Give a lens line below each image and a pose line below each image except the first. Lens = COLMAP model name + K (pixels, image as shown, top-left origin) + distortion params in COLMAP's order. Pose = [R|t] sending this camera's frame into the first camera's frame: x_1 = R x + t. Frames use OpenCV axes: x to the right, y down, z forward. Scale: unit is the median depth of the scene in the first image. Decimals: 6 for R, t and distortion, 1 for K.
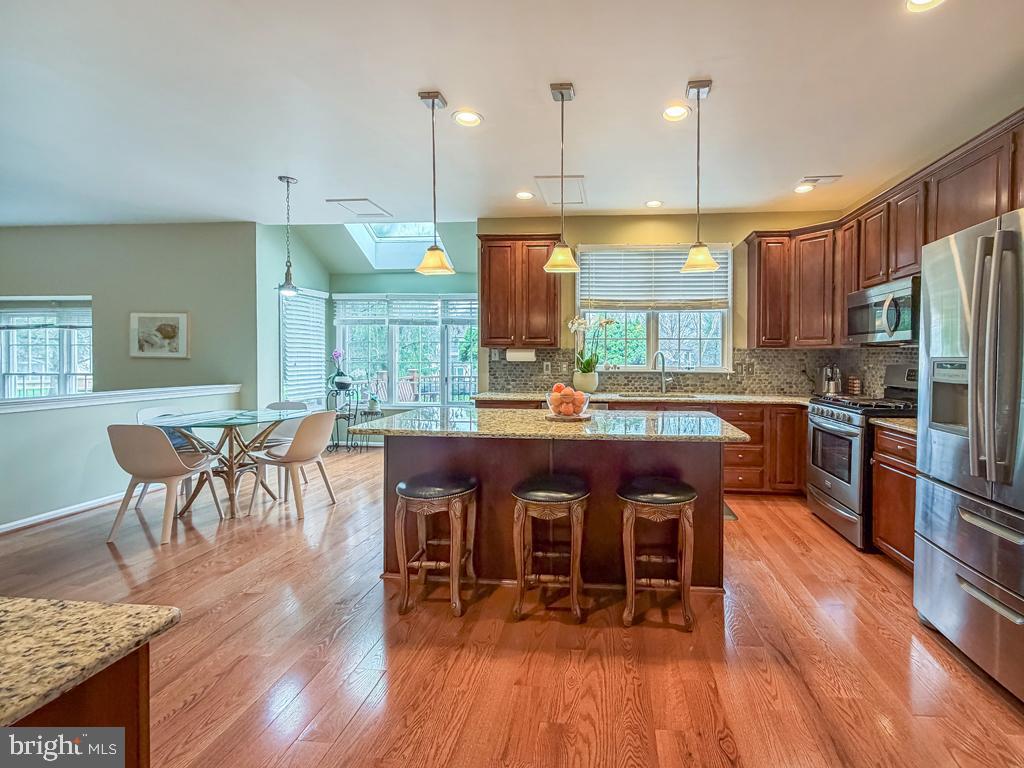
lens RADIAL K [[437.7, 0, 577.7], [0, 437.7, 363.1], [0, 0, 1]] dist [0.003737, 0.000073]
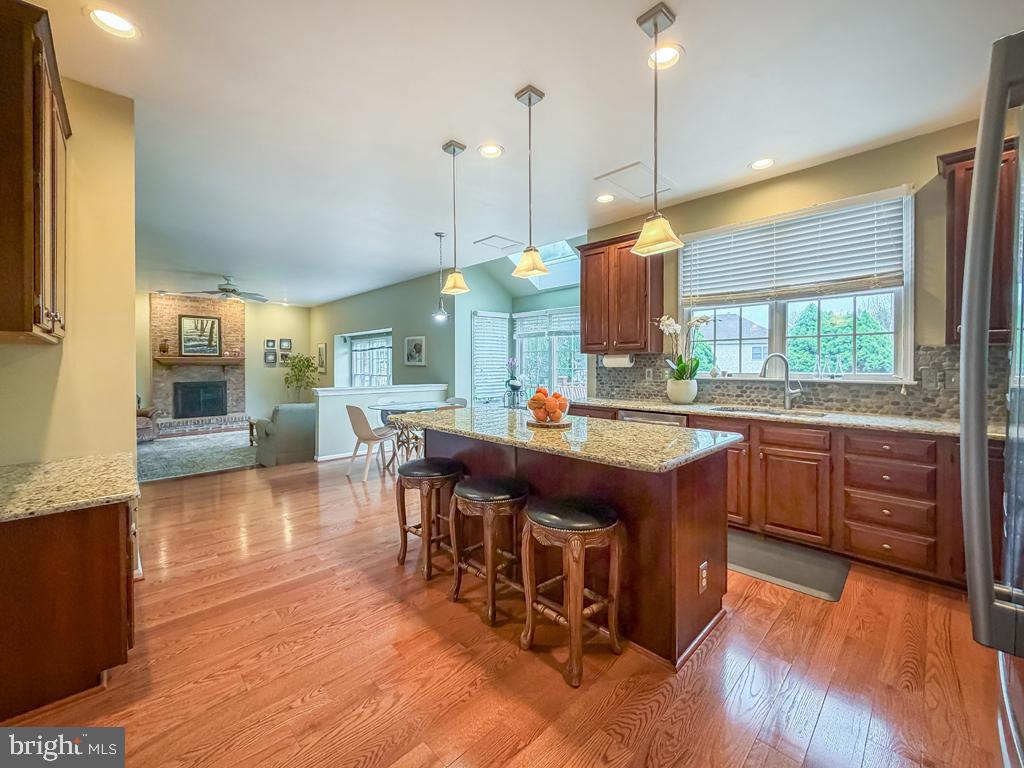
lens RADIAL K [[415.0, 0, 509.8], [0, 415.0, 370.0], [0, 0, 1]] dist [-0.000839, 0.000163]
pose [[0.751403, 0.002413, -0.659839, 0.300881], [-0.003637, 0.999993, -0.000485, 0.003483], [0.659833, 0.002765, 0.751407, 0.141100]]
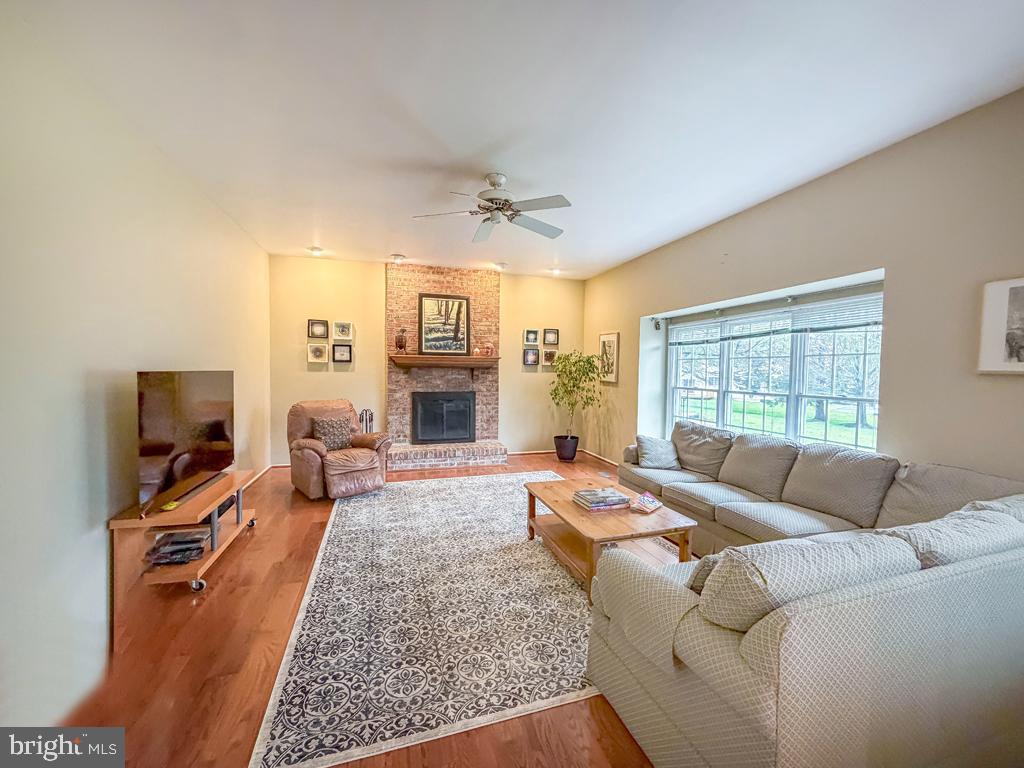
lens RADIAL K [[415.0, 0, 517.7], [0, 415.0, 384.5], [0, 0, 1]] dist [-0.000839, 0.000163]
pose [[0.379138, 0.032753, -0.924760, -0.905848], [-0.021625, 0.999414, 0.026531, -0.001955], [0.925088, 0.009939, 0.379624, 0.391523]]
